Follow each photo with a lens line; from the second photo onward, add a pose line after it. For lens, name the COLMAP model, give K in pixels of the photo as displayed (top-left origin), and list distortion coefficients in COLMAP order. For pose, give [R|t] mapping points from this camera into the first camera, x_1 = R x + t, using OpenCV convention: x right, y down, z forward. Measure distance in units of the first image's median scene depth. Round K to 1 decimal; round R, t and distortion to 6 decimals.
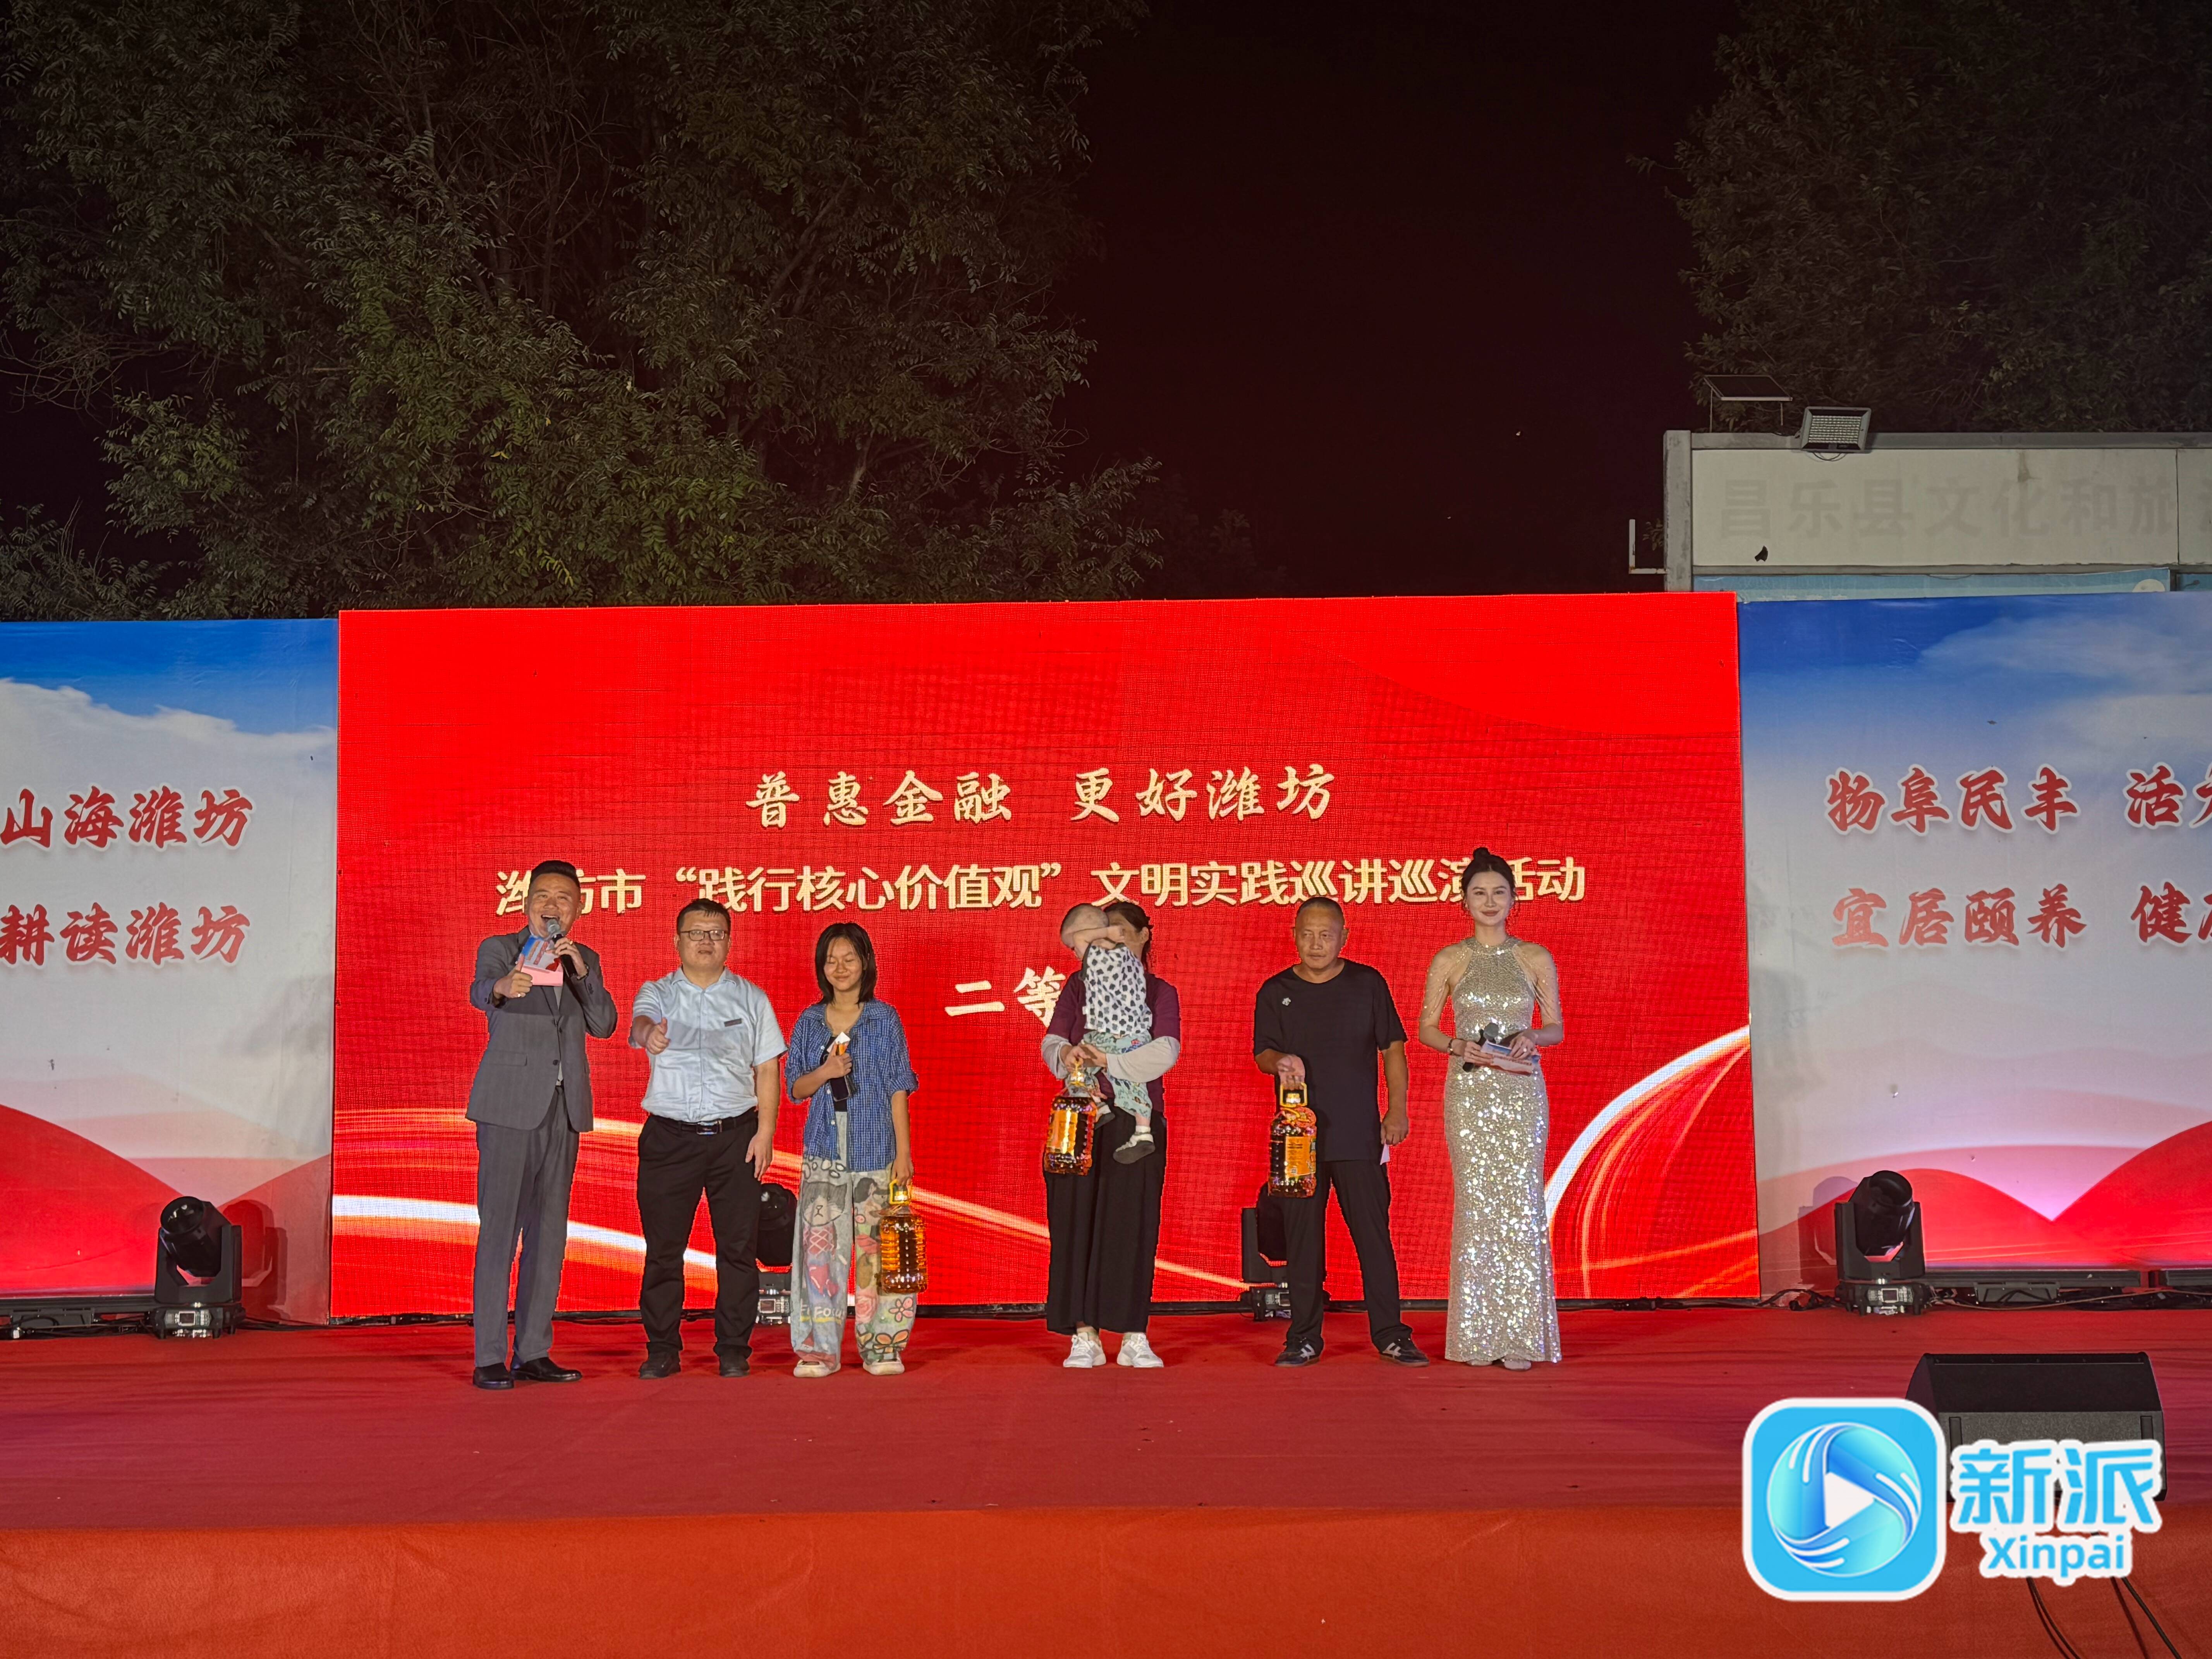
lens RADIAL K [[2866.1, 0, 1106.0], [0, 2866.1, 829.5], [0, 0, 1]] dist [0.176159, -0.260192]
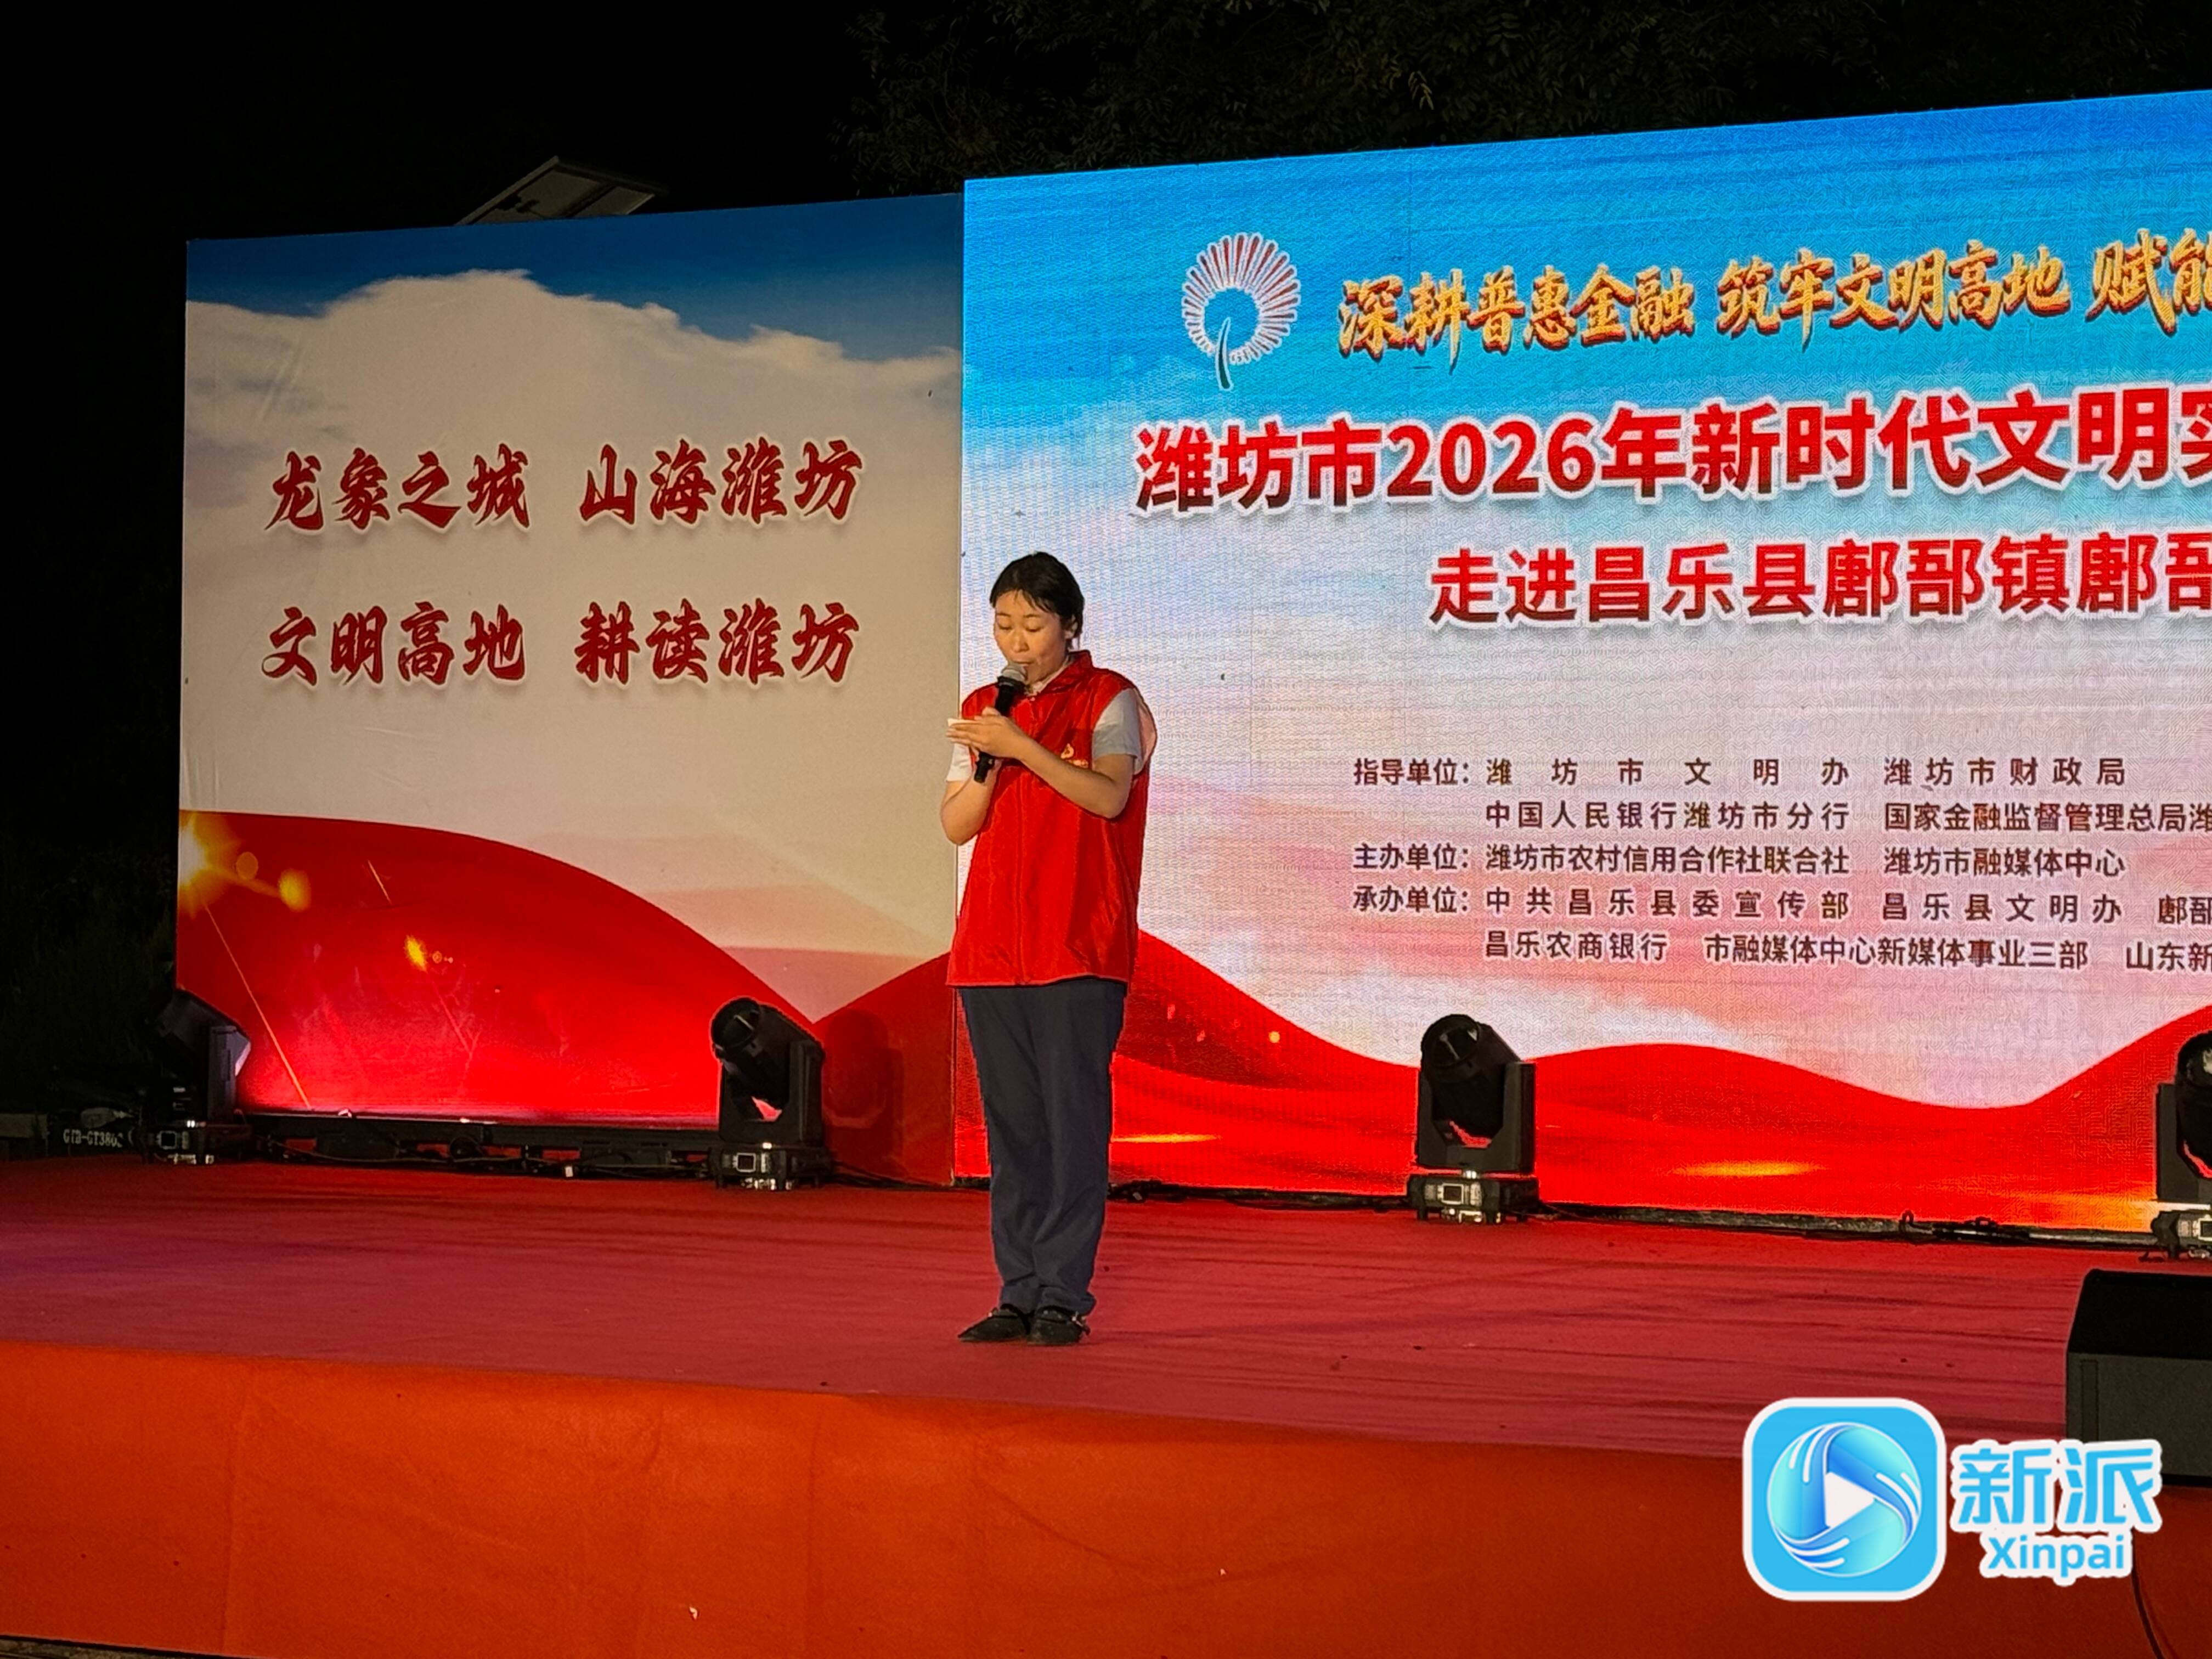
lens RADIAL K [[5095.6, 0, 1115.3], [0, 5095.6, 841.8], [0, 0, 1]] dist [0.098722, 0.240603]
pose [[0.871835, 0.019292, -0.489420, 0.378315], [0.019475, 0.997069, 0.073994, -0.006826], [0.489413, -0.074042, 0.868903, -0.066866]]
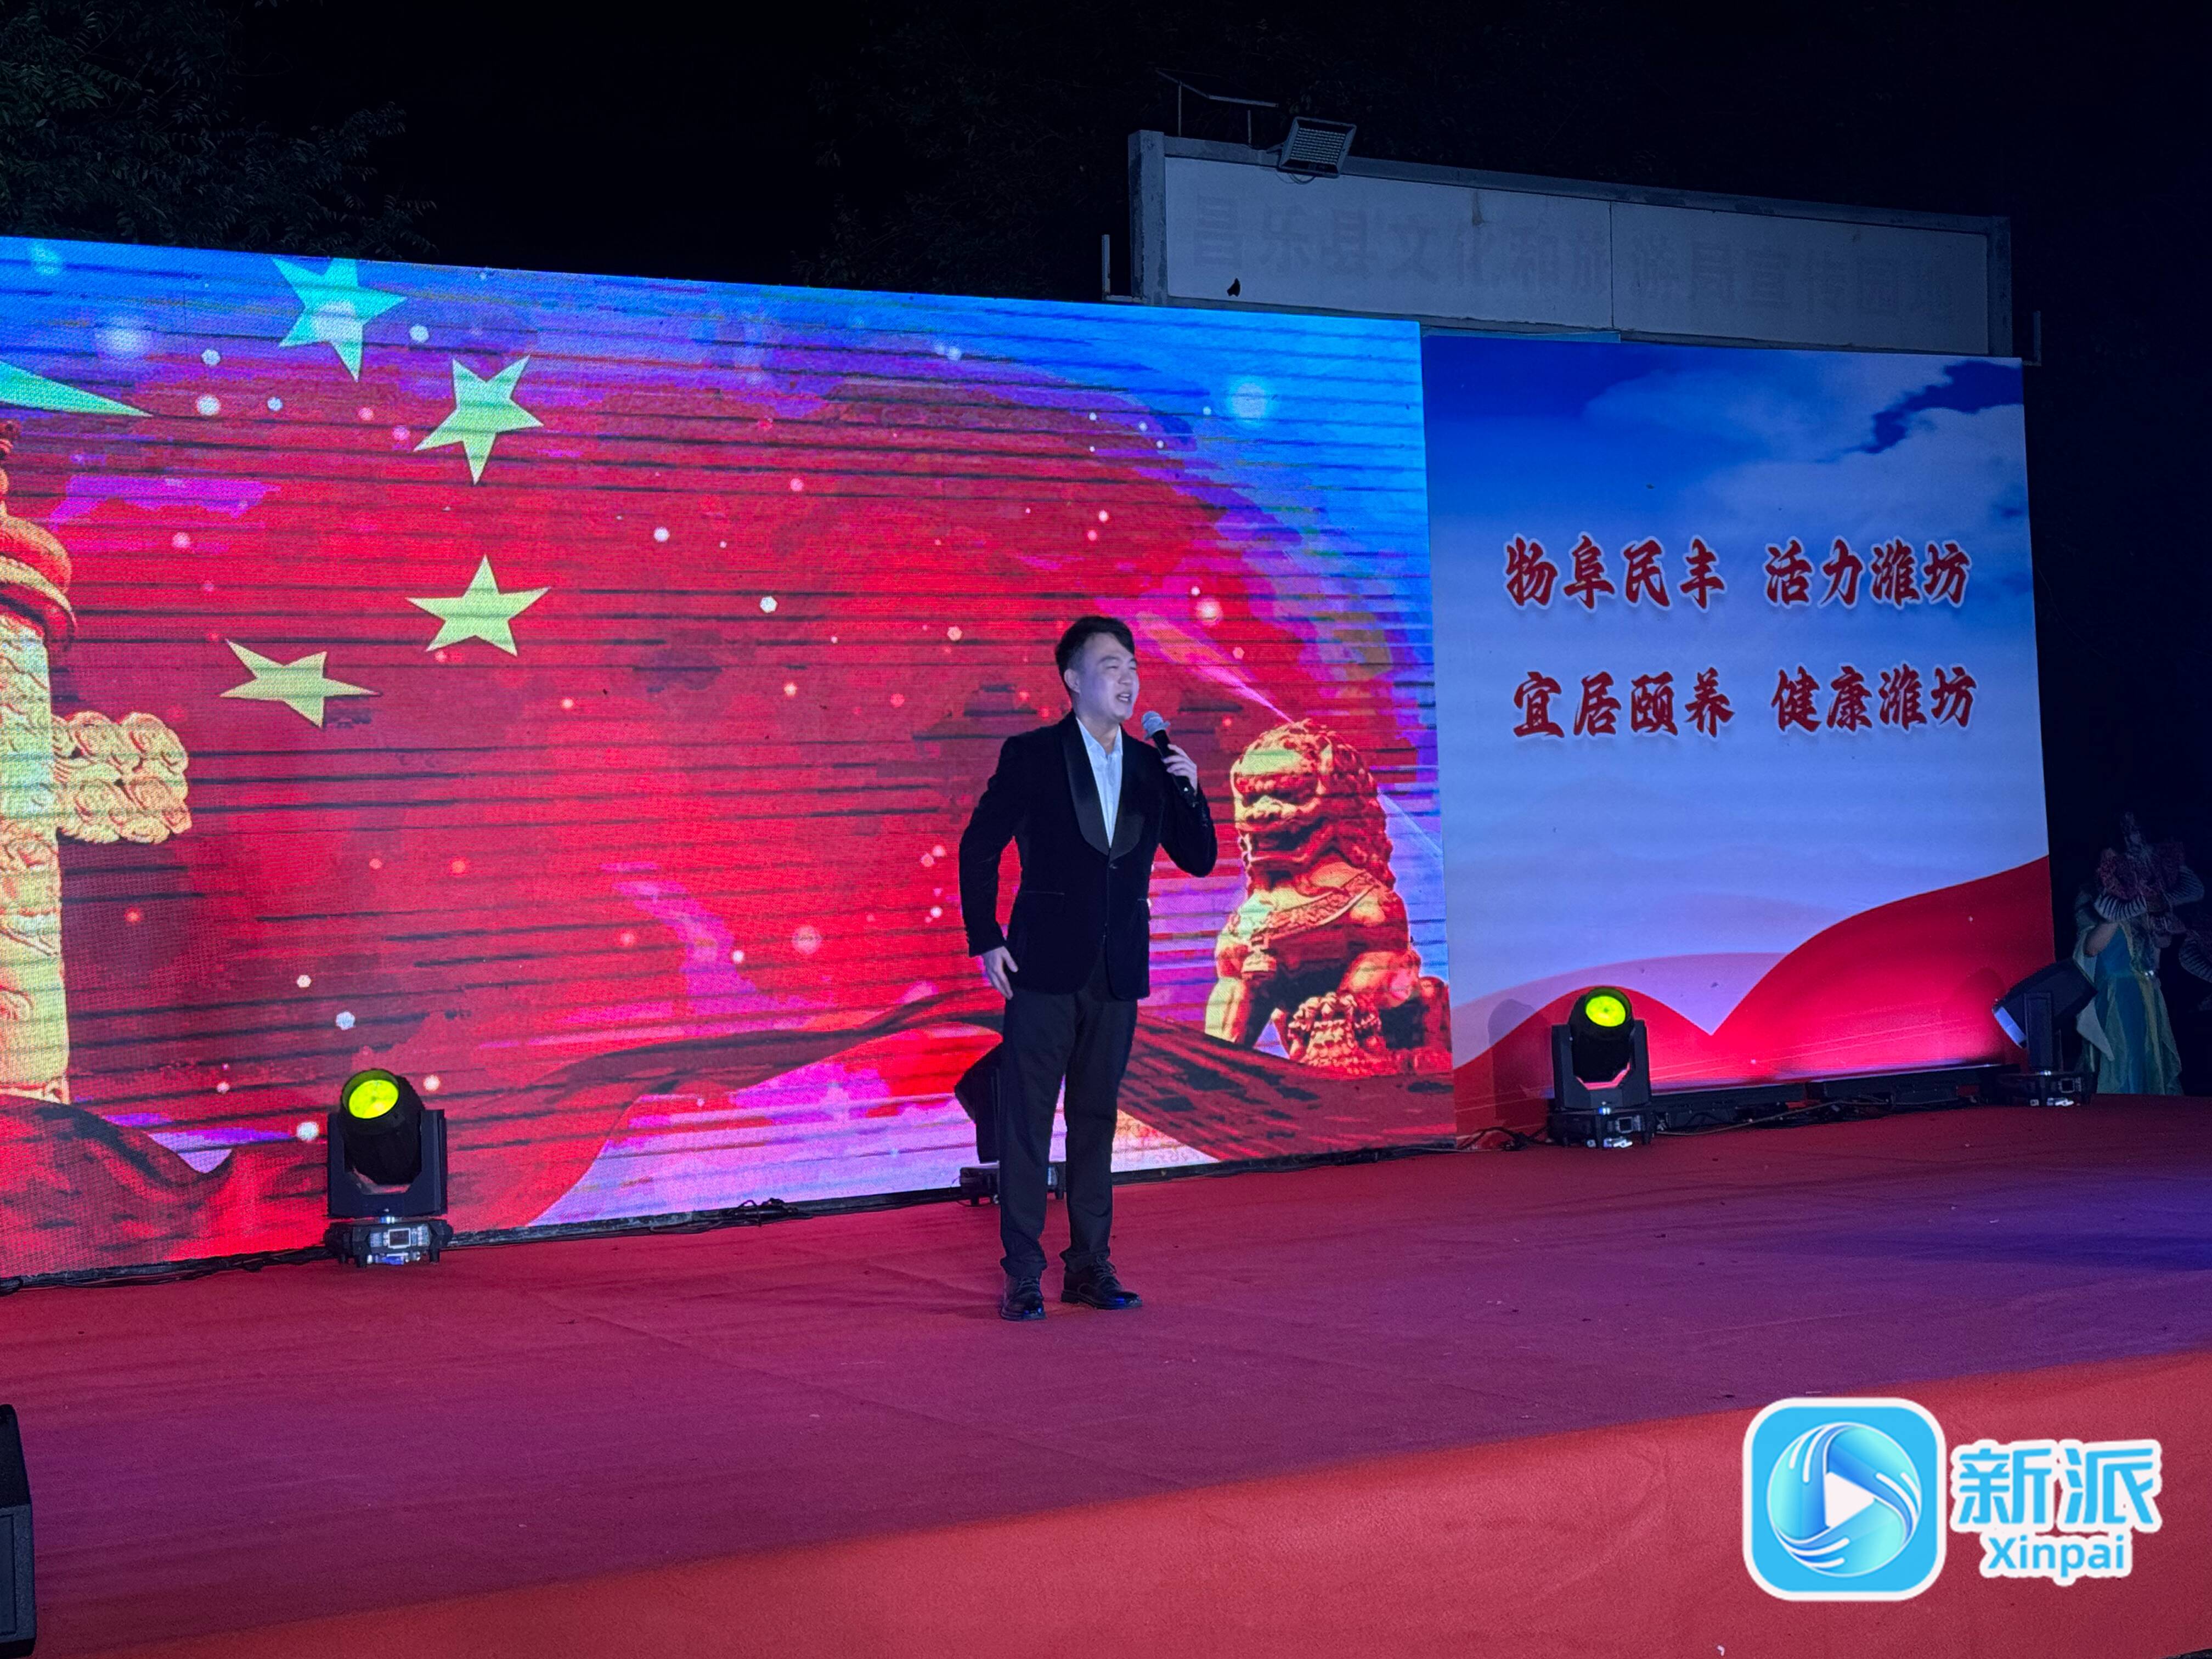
lens RADIAL K [[3433.9, 0, 1106.0], [0, 3433.9, 829.5], [0, 0, 1]] dist [0.158775, -0.075251]
pose [[0.861252, -0.015420, 0.507945, -0.378173], [-0.008178, 0.998990, 0.044193, 0.022762], [-0.508113, -0.042216, 0.860255, 0.164617]]
